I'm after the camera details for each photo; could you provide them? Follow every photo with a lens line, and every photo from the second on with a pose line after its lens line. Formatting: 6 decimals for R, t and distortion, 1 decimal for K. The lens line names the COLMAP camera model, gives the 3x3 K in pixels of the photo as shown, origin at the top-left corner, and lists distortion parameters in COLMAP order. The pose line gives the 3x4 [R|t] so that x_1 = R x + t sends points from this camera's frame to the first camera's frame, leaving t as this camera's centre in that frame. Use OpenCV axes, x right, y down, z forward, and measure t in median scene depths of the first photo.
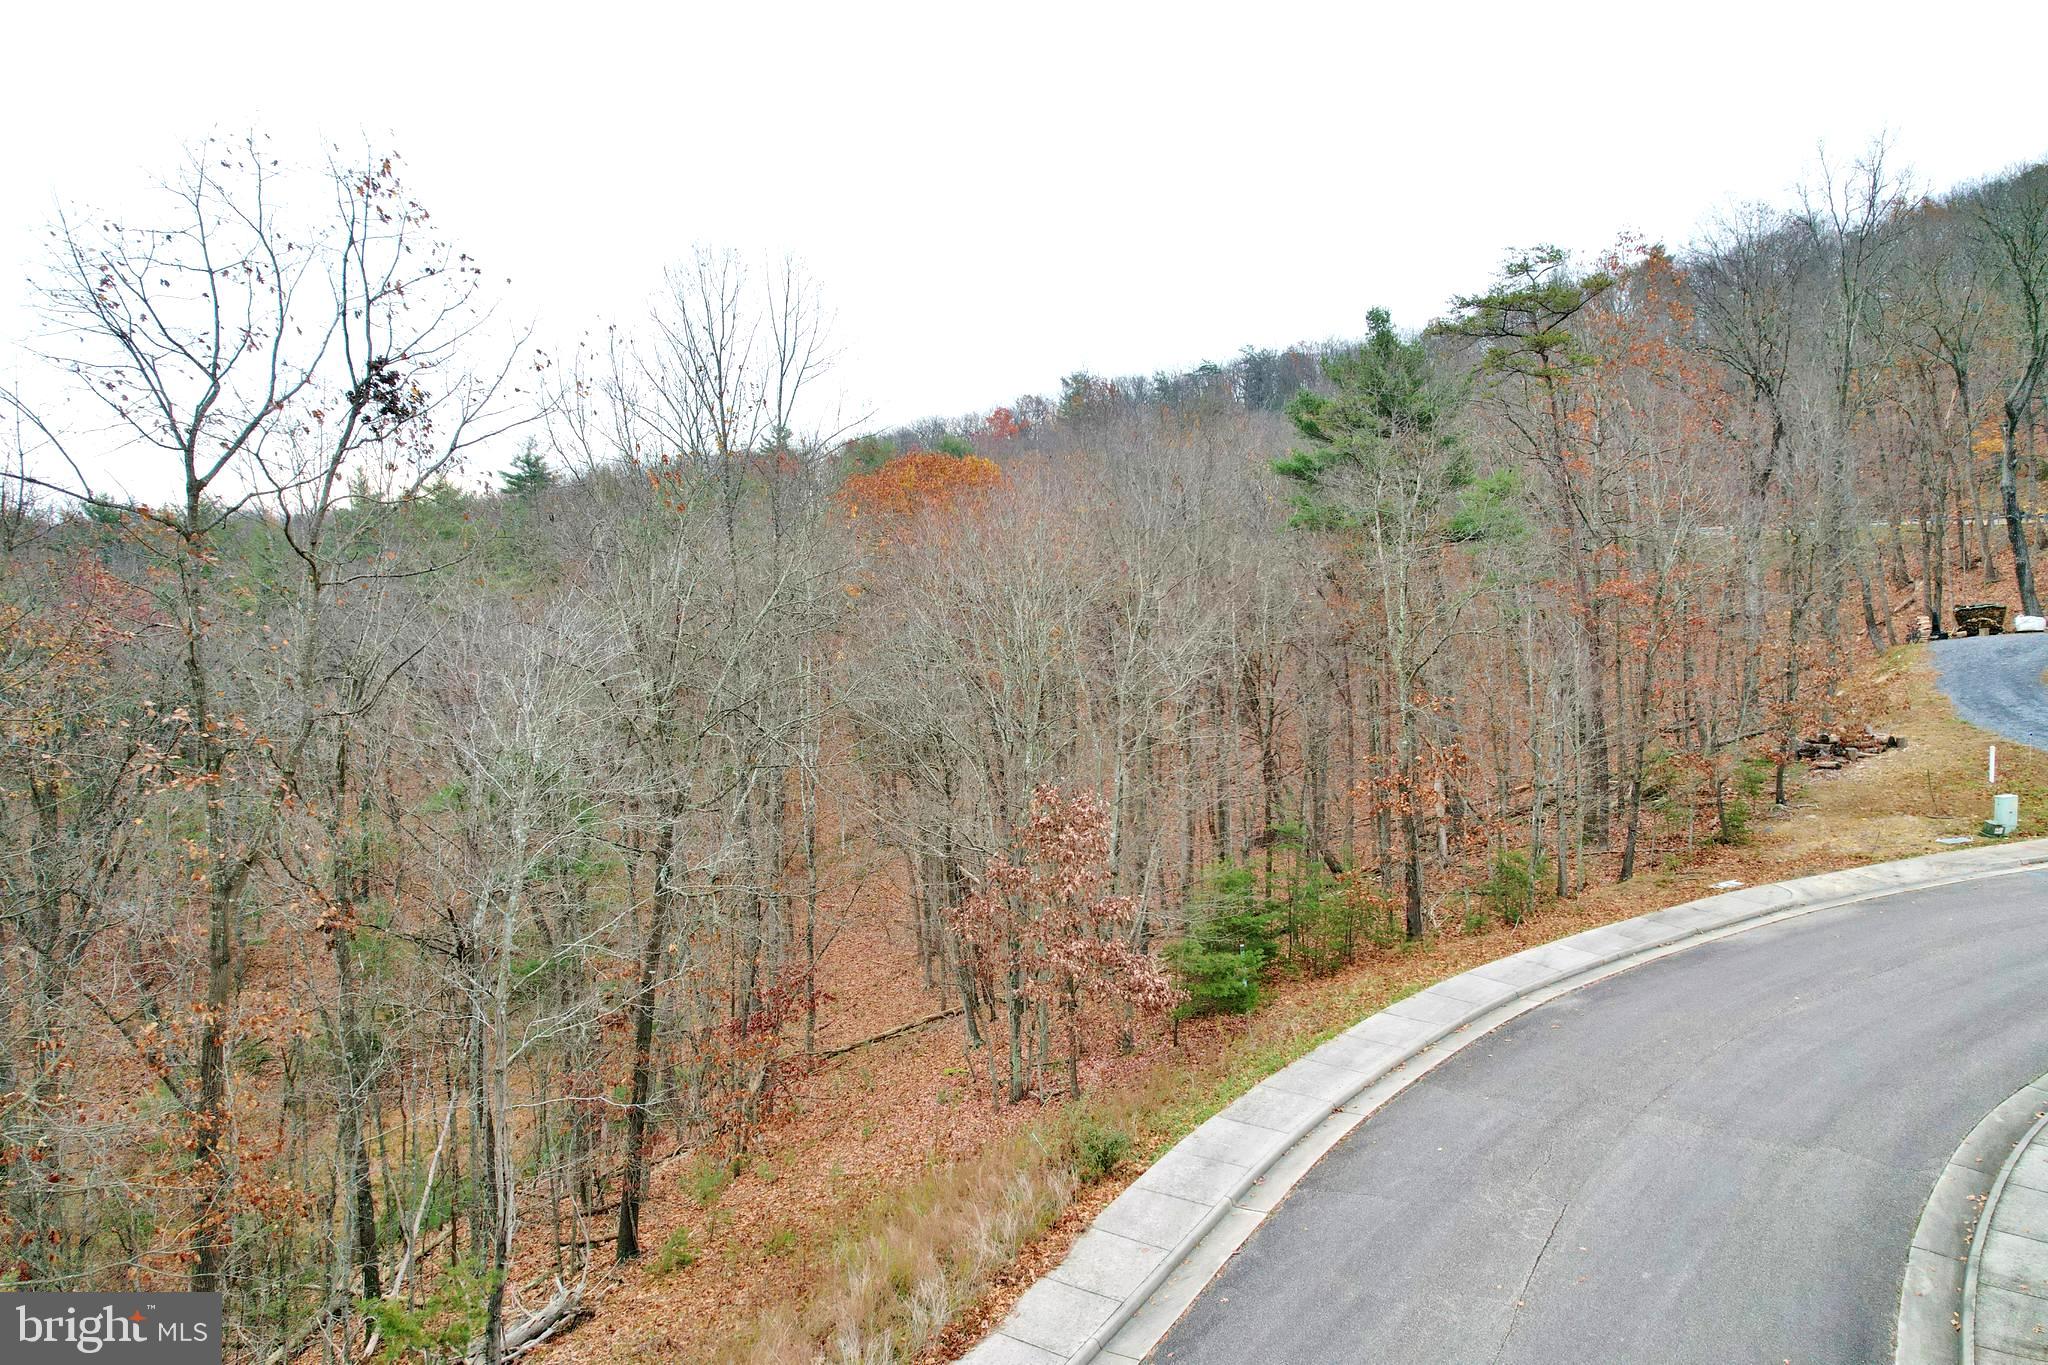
lens RADIAL K [[1314.7, 0, 1024.0], [0, 1314.7, 682.5], [0, 0, 1]] dist [-0.079120, 0.065459]
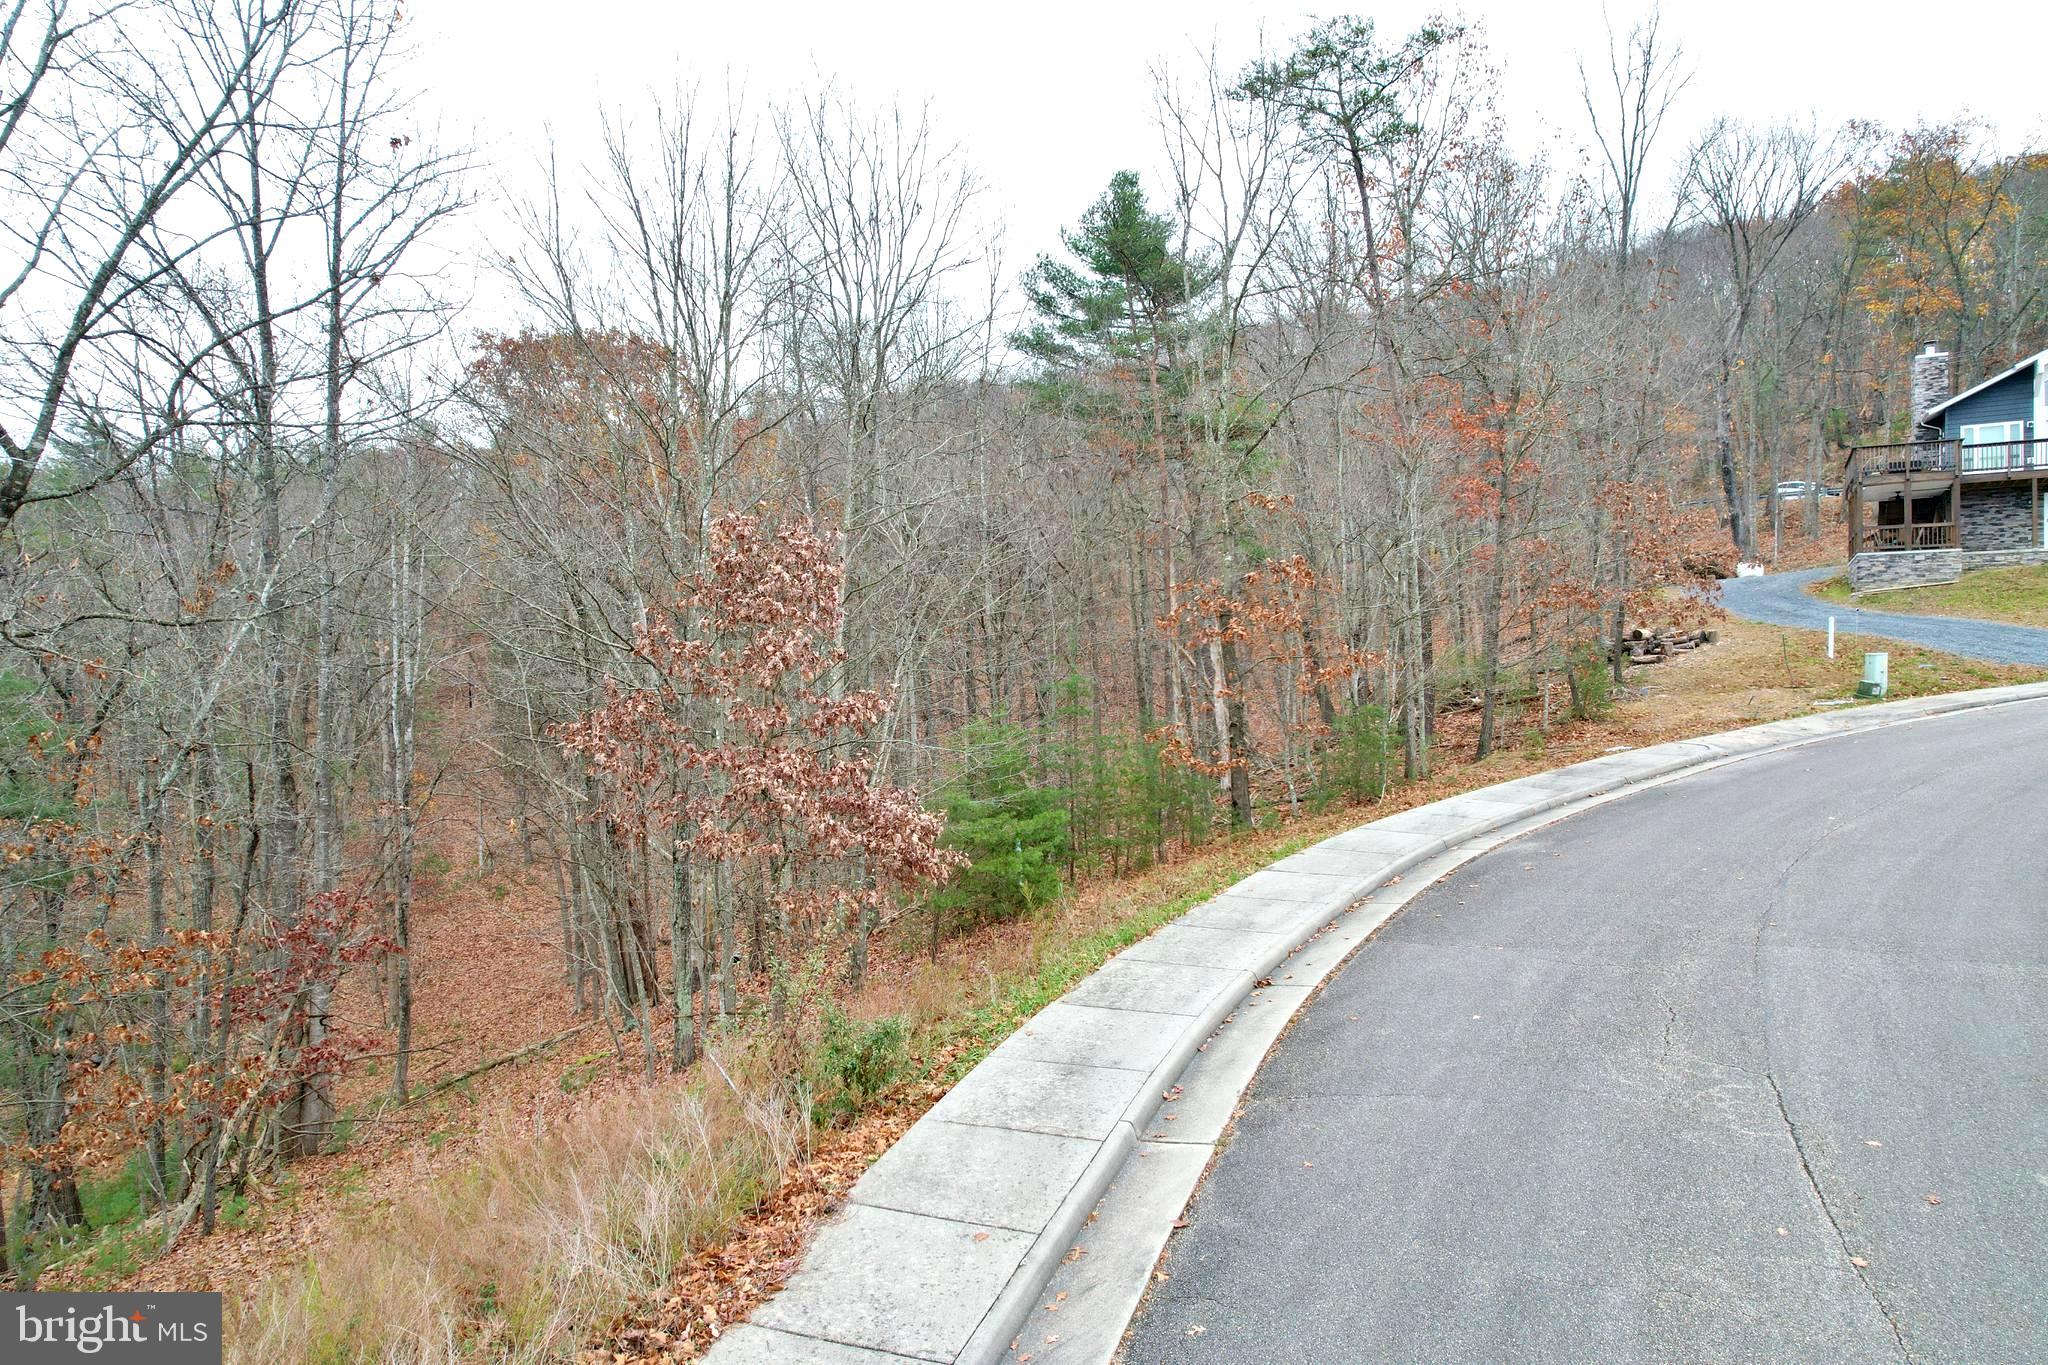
lens RADIAL K [[1314.7, 0, 1024.0], [0, 1314.7, 682.5], [0, 0, 1]] dist [-0.079120, 0.065459]
pose [[0.970840, 0.006083, 0.239650, 0.002712], [0.004913, 0.998963, -0.045258, 0.228600], [-0.239677, 0.045115, 0.969804, 0.477267]]
